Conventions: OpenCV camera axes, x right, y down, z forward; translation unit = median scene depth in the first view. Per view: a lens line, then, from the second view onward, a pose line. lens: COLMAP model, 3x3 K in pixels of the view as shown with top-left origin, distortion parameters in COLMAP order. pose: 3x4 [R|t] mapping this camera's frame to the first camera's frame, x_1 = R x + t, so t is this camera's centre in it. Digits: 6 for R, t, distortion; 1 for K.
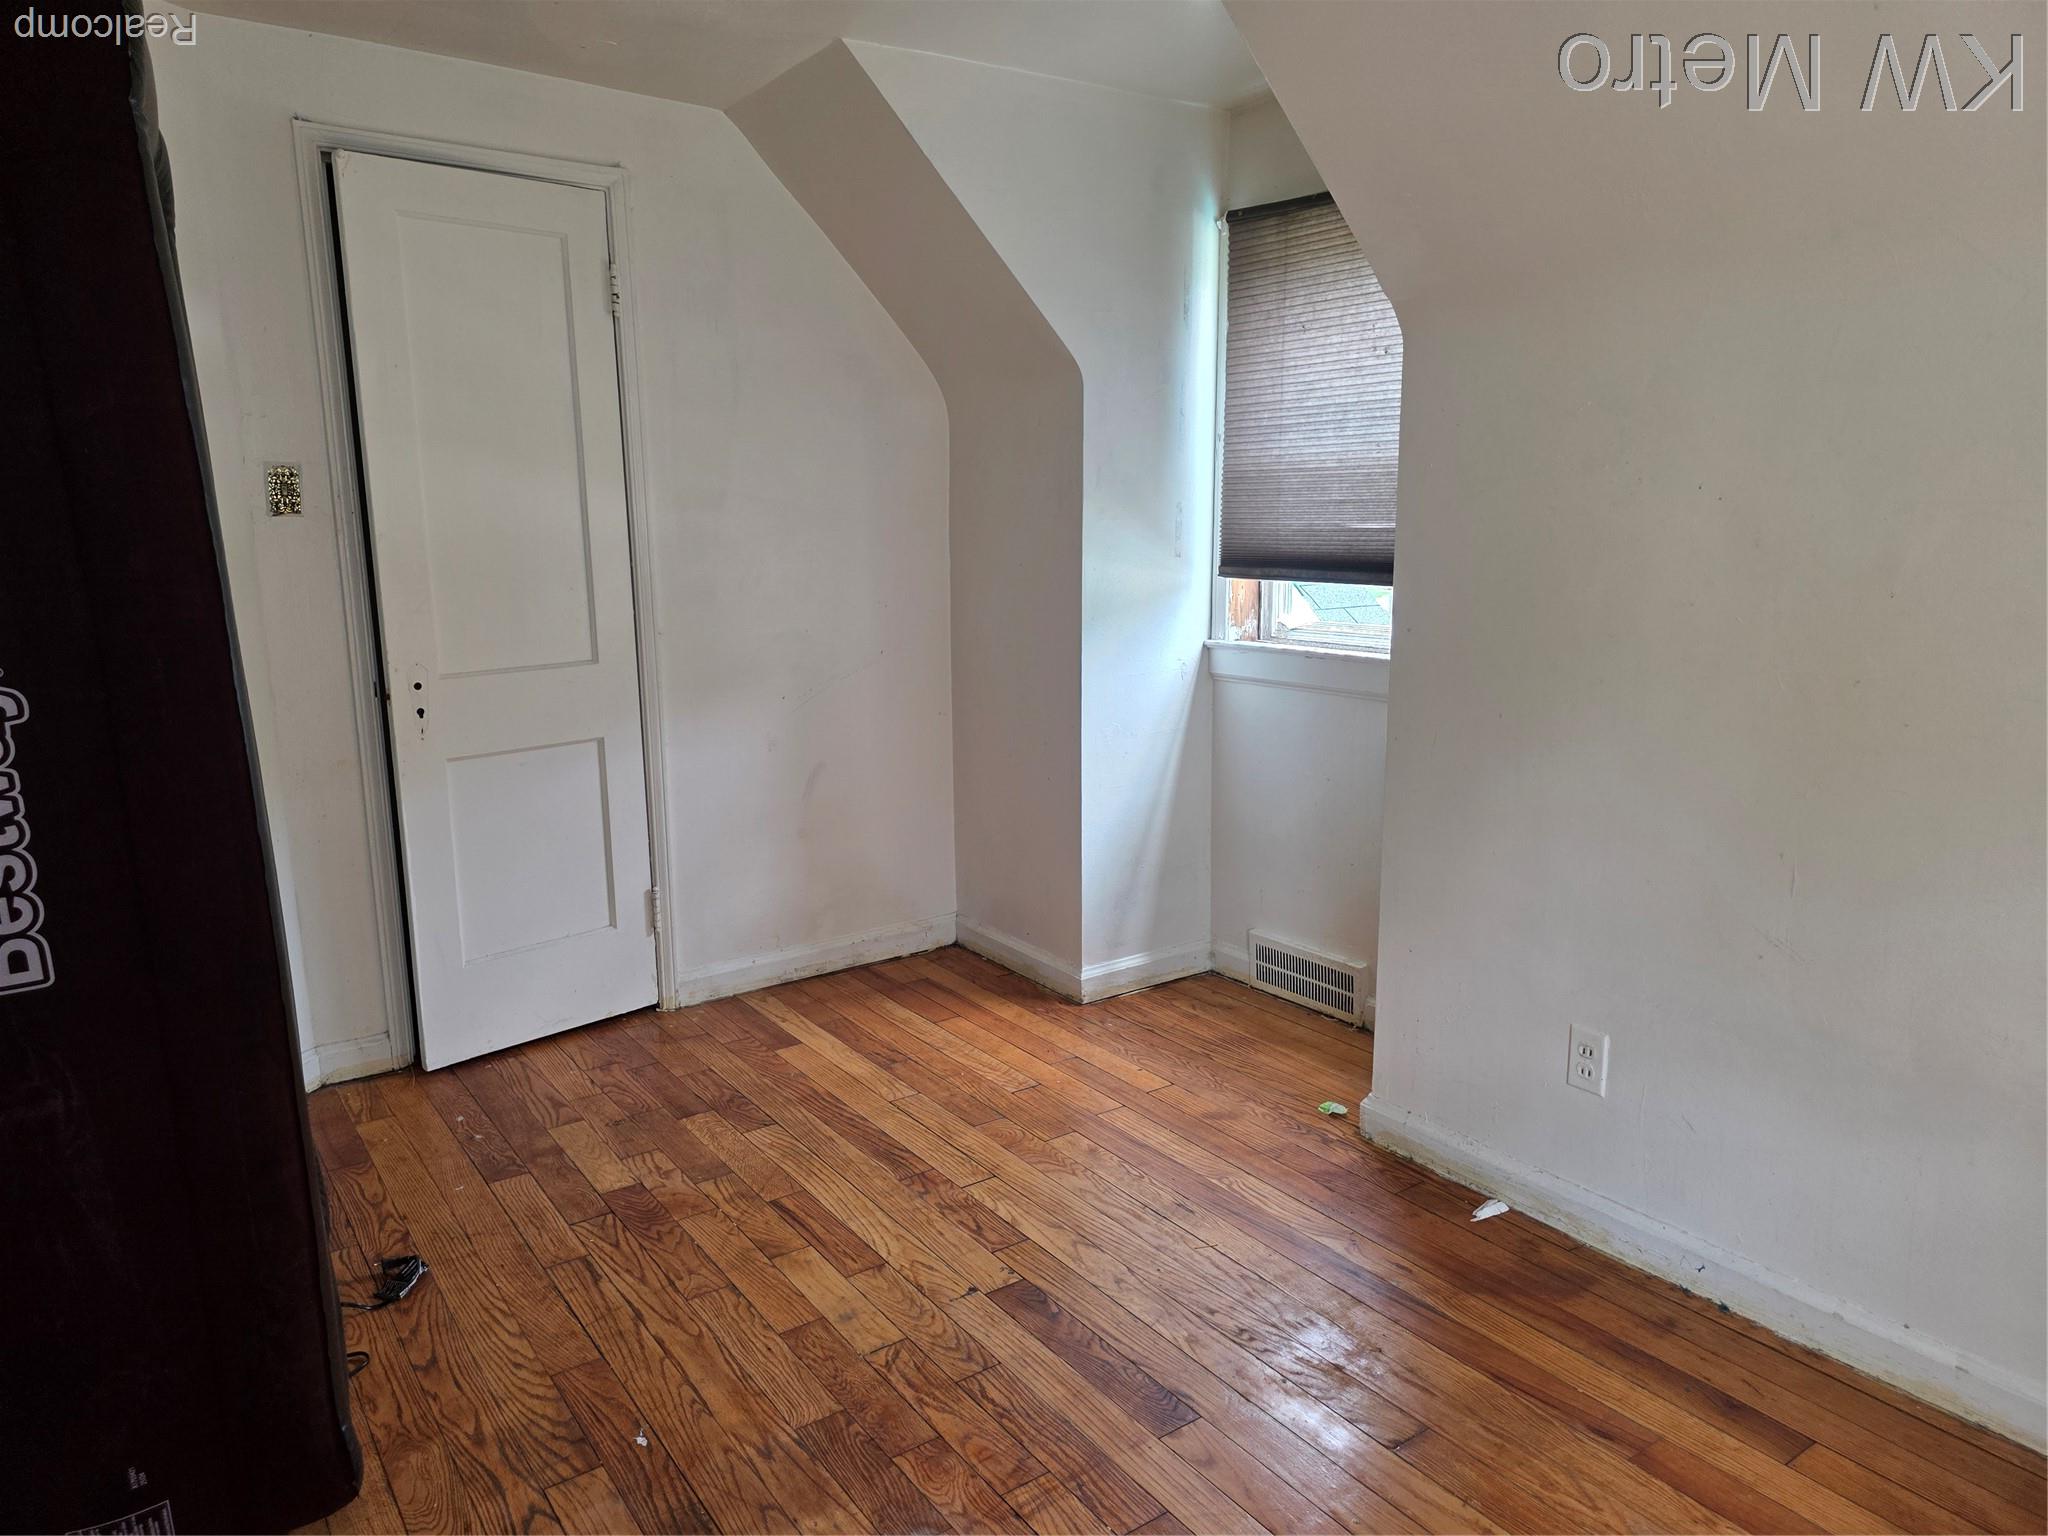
lens RADIAL K [[1392.6, 0, 1015.4], [0, 1392.6, 771.8], [0, 0, 1]] dist [0.050581, -0.042425]
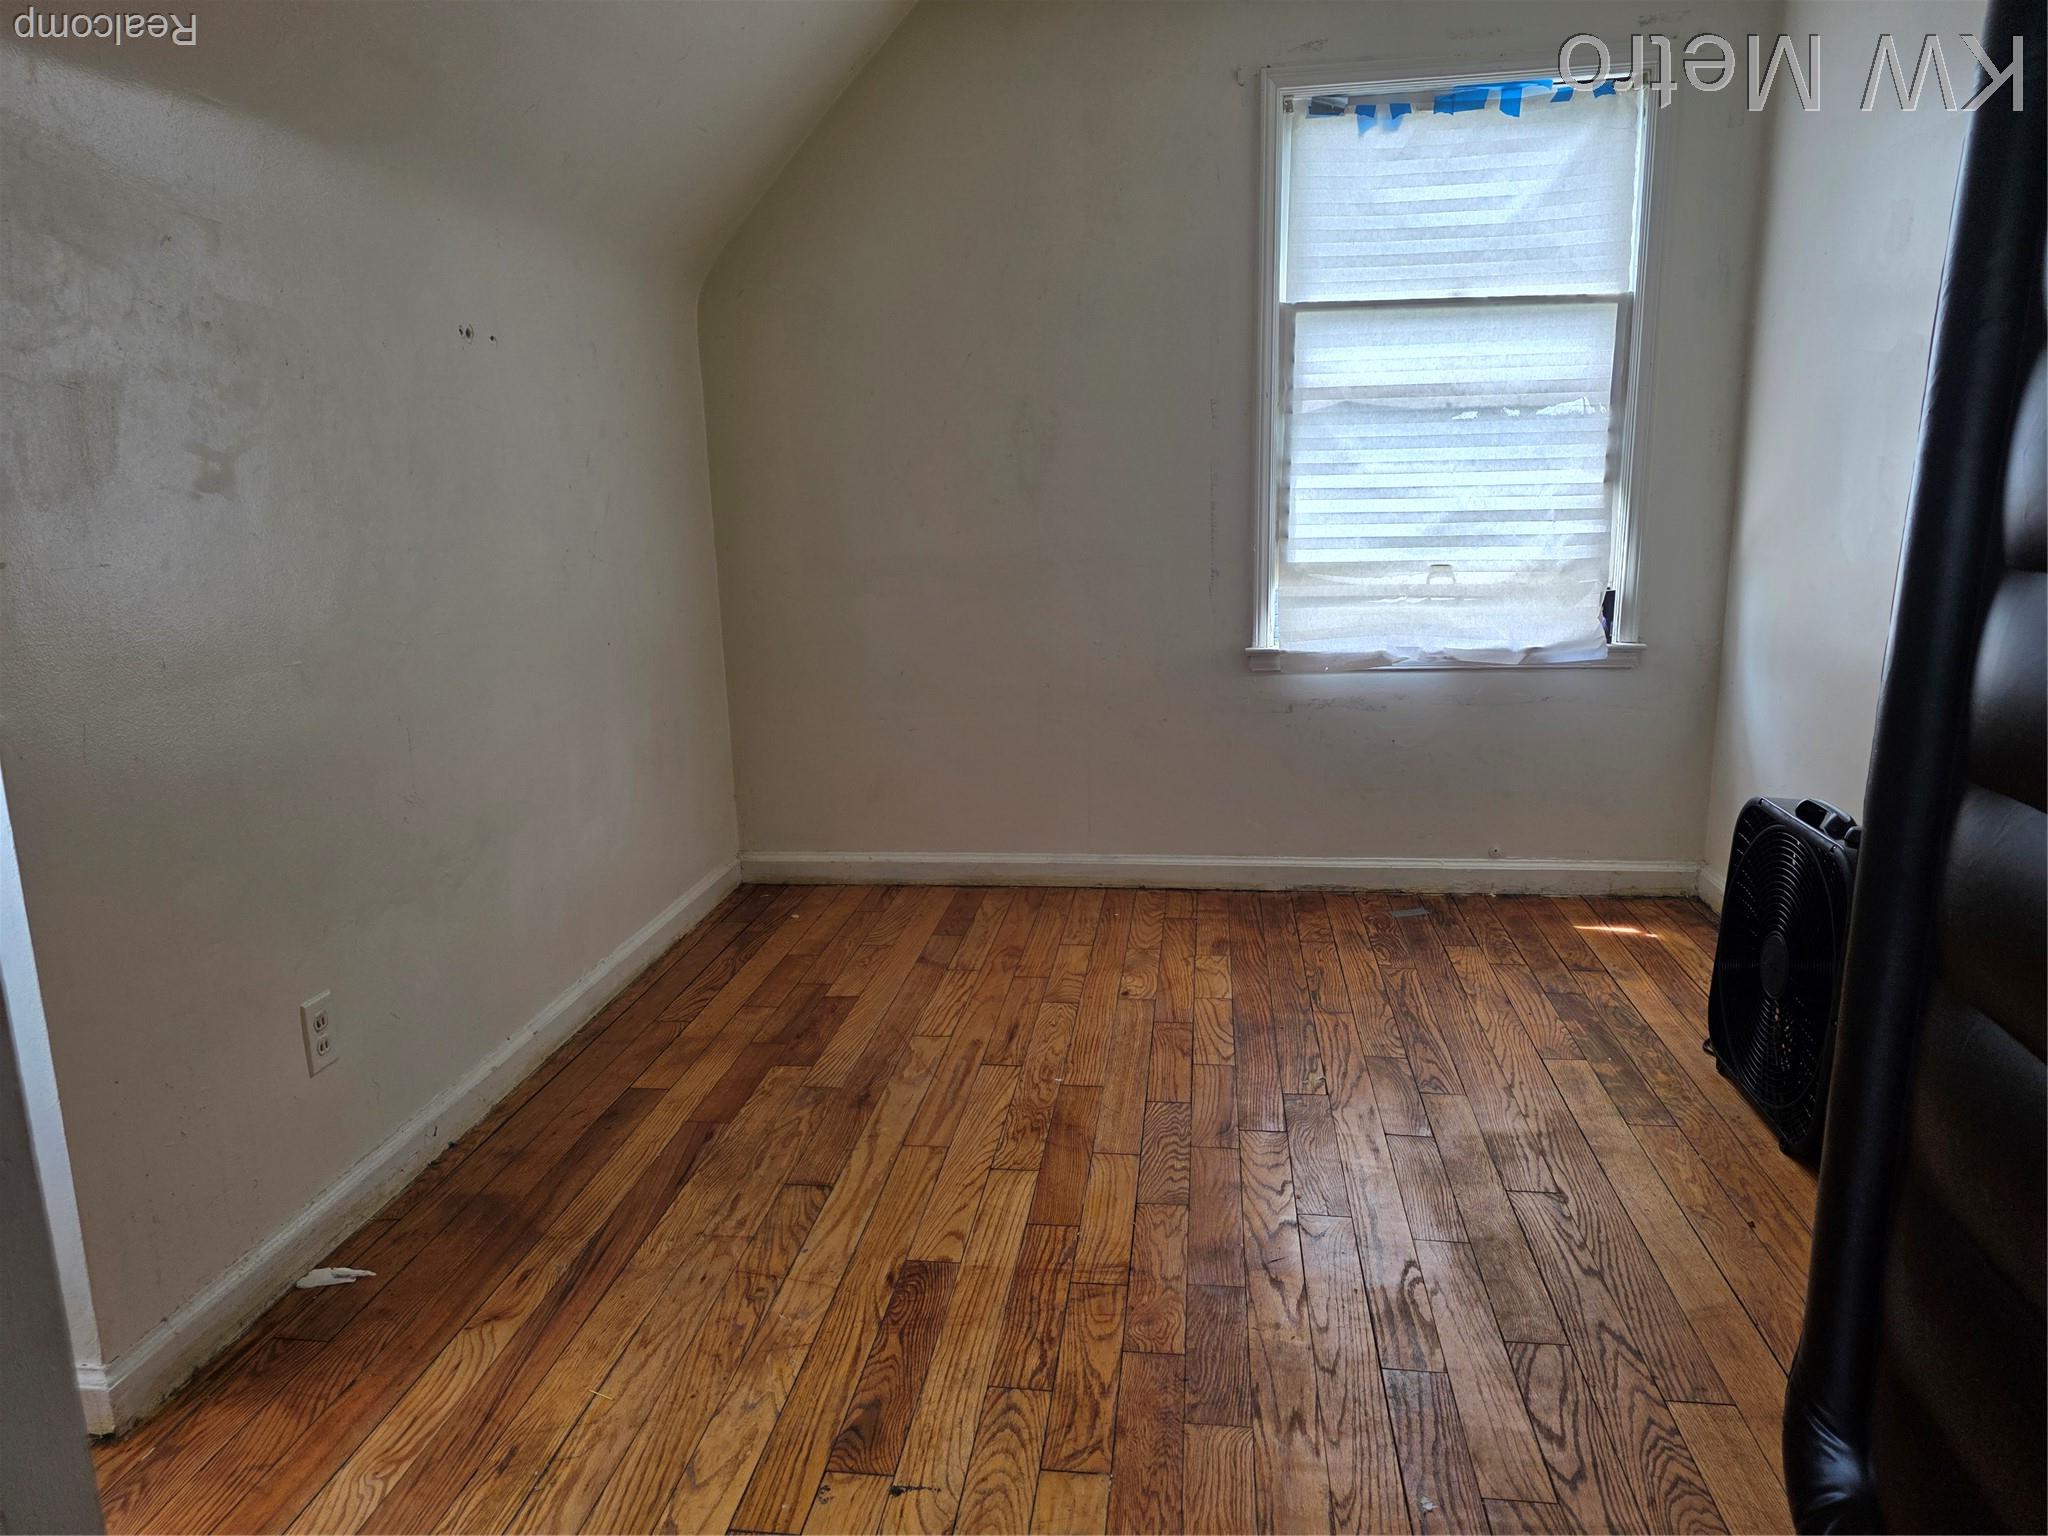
lens RADIAL K [[1392.6, 0, 1015.4], [0, 1392.6, 771.8], [0, 0, 1]] dist [0.050581, -0.042425]
pose [[-0.738398, -0.105300, 0.666093, -0.549029], [0.162941, 0.930609, 0.327744, -0.184935], [-0.654384, 0.350540, -0.670003, 1.463070]]
